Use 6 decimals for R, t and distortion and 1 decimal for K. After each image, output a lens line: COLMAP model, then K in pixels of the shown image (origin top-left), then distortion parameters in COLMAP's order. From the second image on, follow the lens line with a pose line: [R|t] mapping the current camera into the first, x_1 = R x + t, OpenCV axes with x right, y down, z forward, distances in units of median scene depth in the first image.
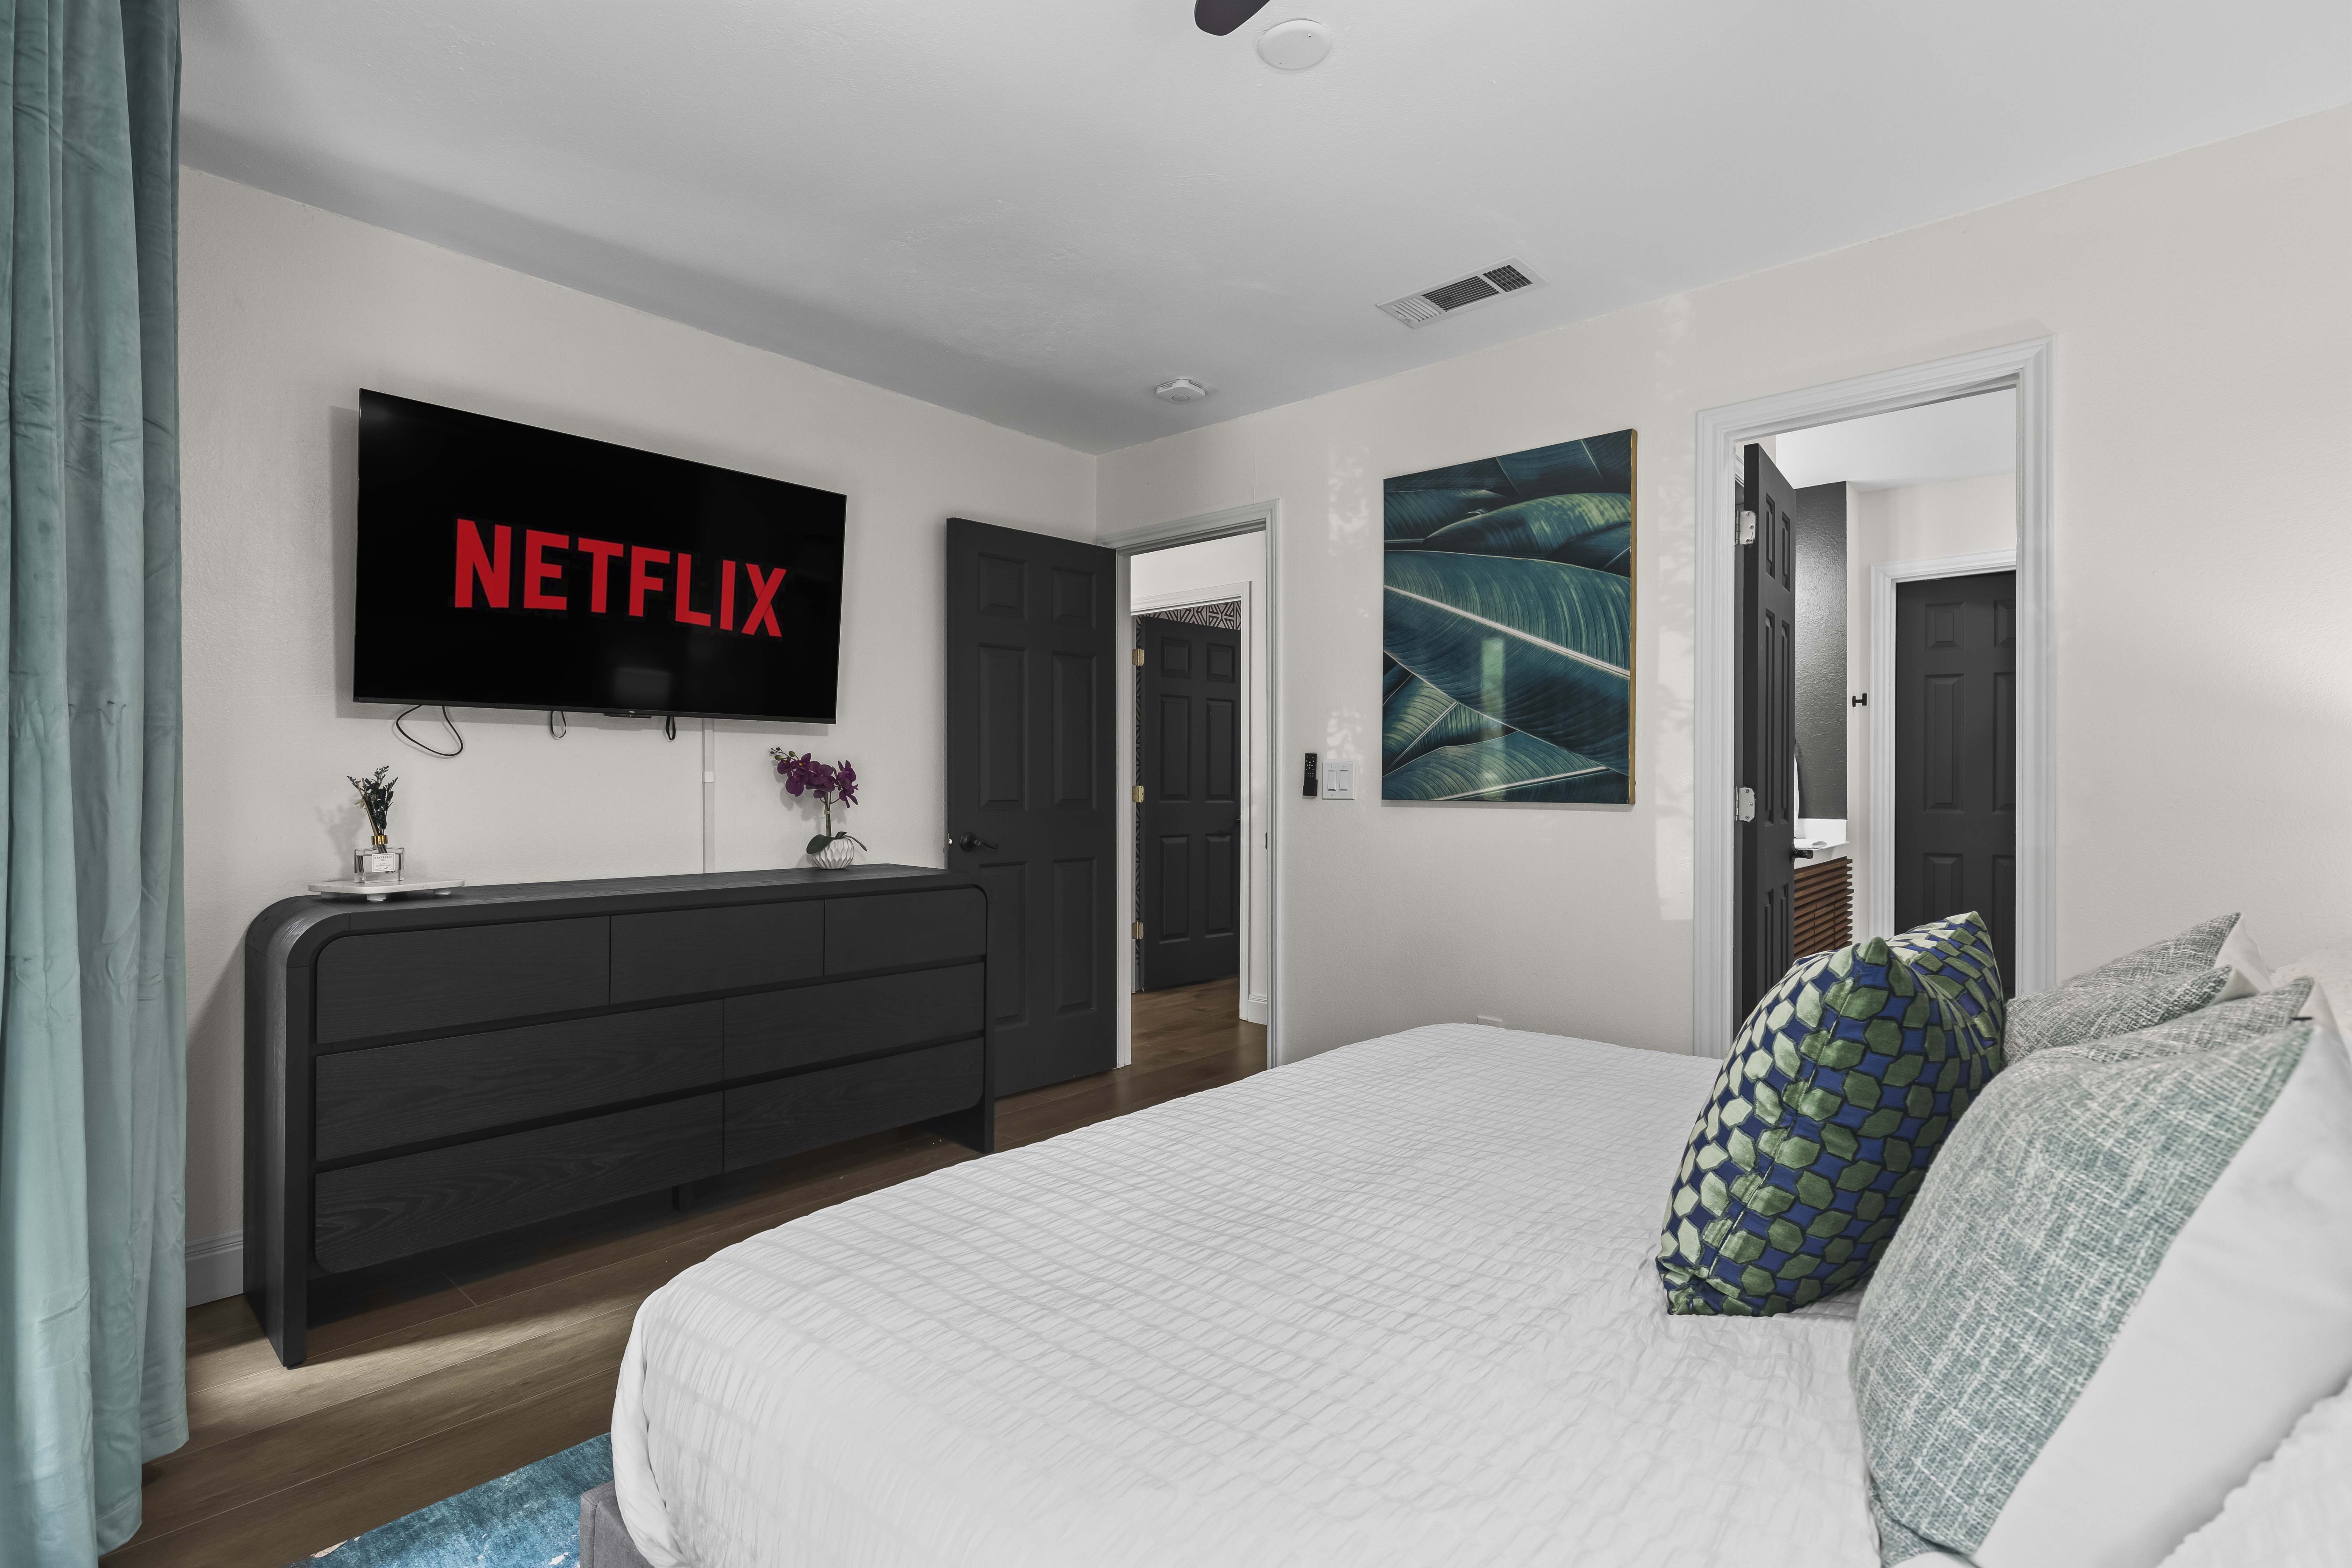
lens RADIAL K [[1078.0, 0, 1185.4], [0, 1078.0, 785.0], [0, 0, 1]] dist [-0.002910, -0.000347]
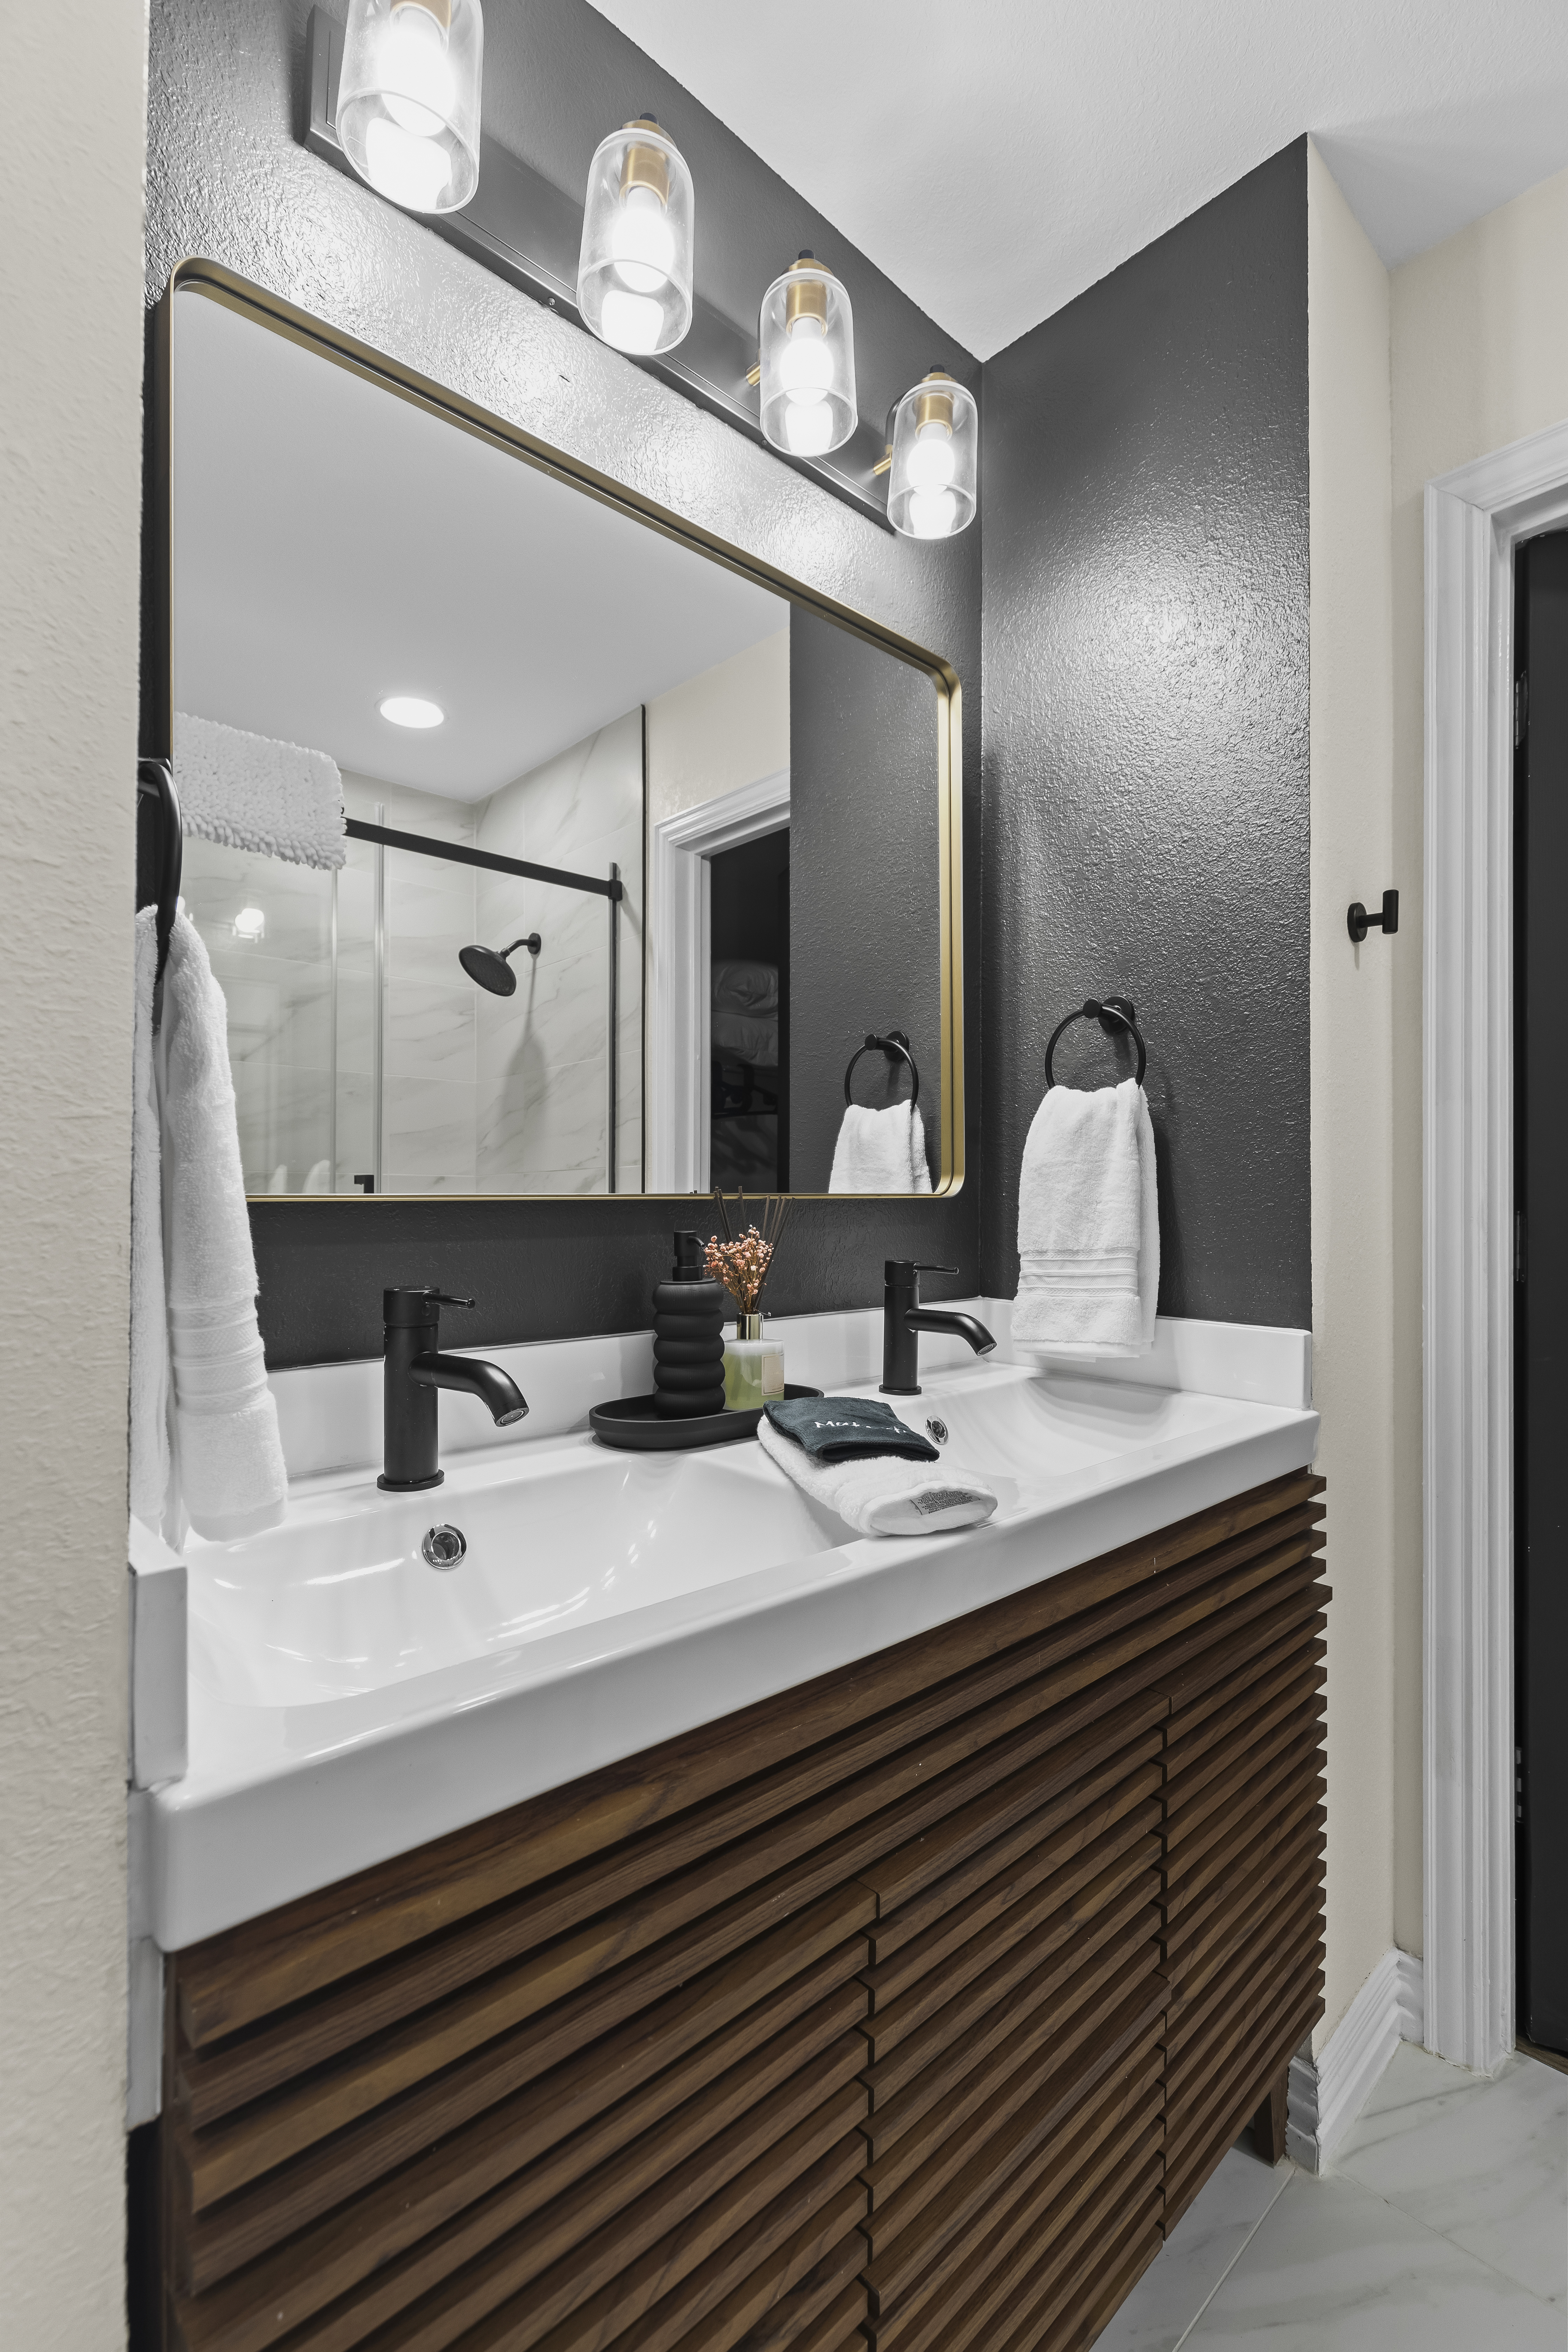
lens RADIAL K [[1039.0, 0, 788.9], [0, 1039.0, 1186.8], [0, 0, 1]] dist [0.003501, 0.000120]
pose [[0.996164, -0.001732, -0.087490, 0.493981], [0.000738, 0.999935, -0.011391, -0.001863], [0.087504, 0.011283, 0.996100, 0.707288]]
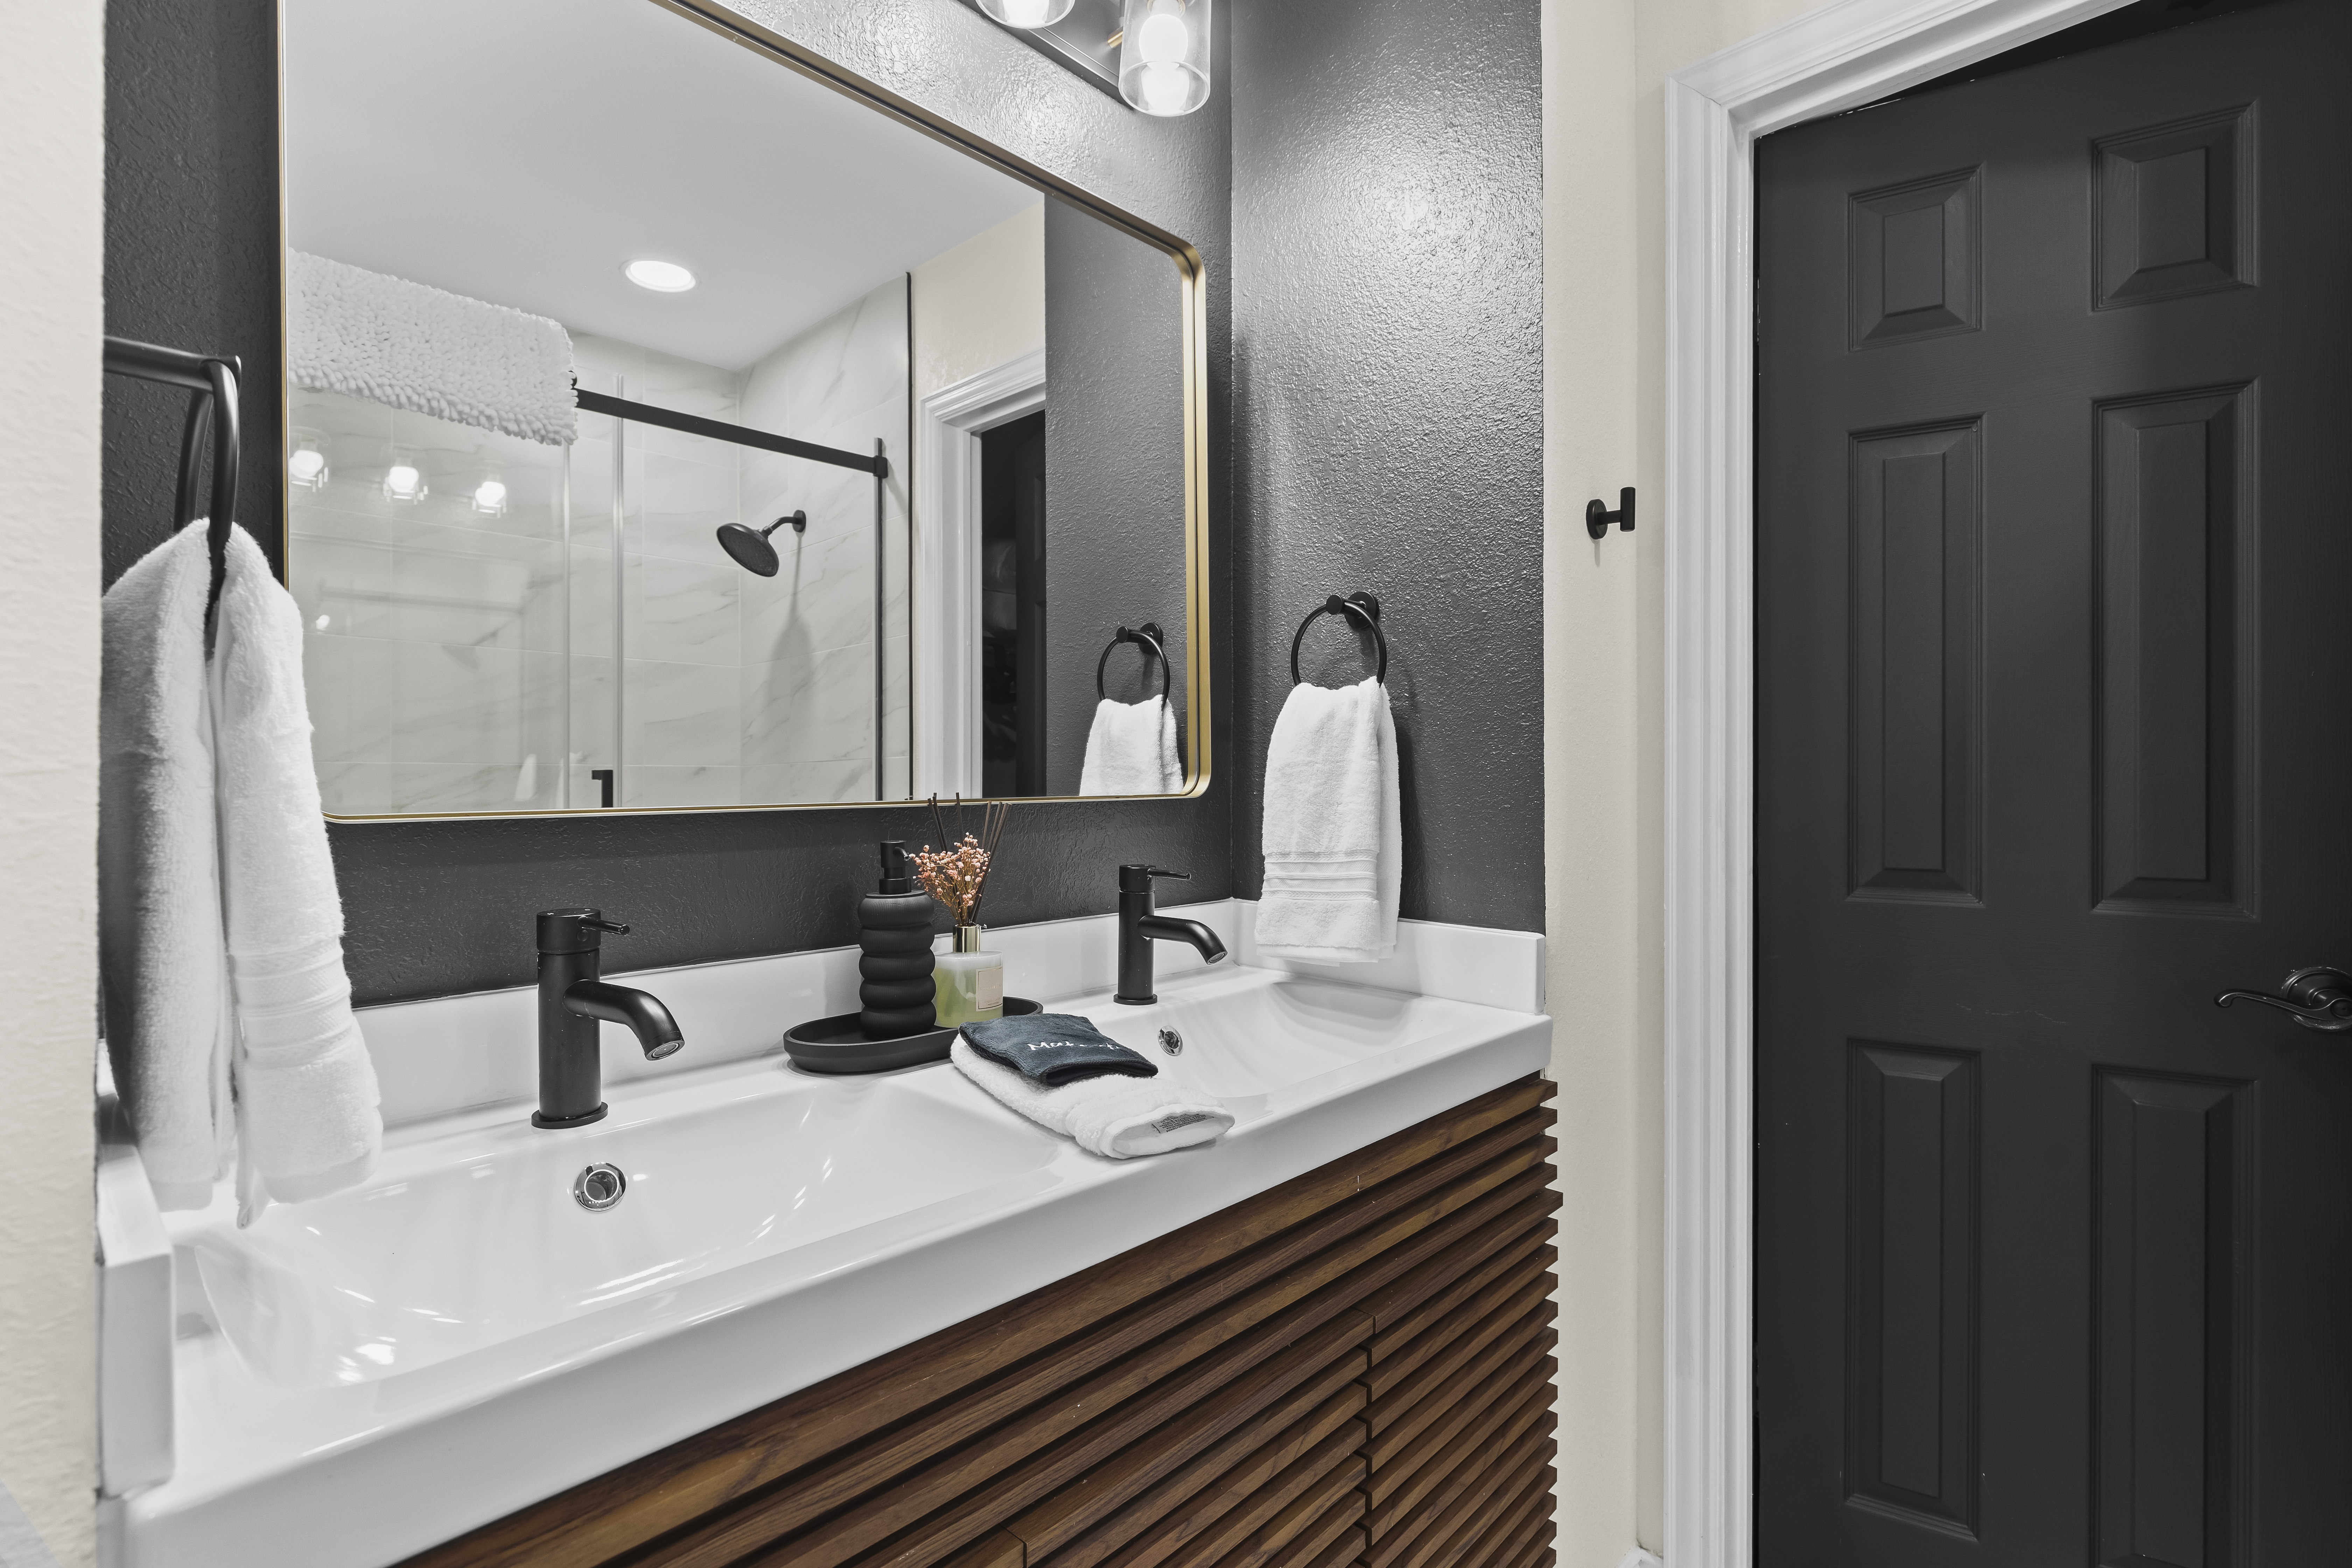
lens RADIAL K [[1076.0, 0, 1168.1], [0, 1076.0, 774.3], [0, 0, 1]] dist [-0.000323, 0.000899]
pose [[0.999427, -0.005442, -0.033407, 0.517585], [0.005320, 0.999979, -0.003741, -0.007834], [0.033427, 0.003561, 0.999435, 0.709103]]
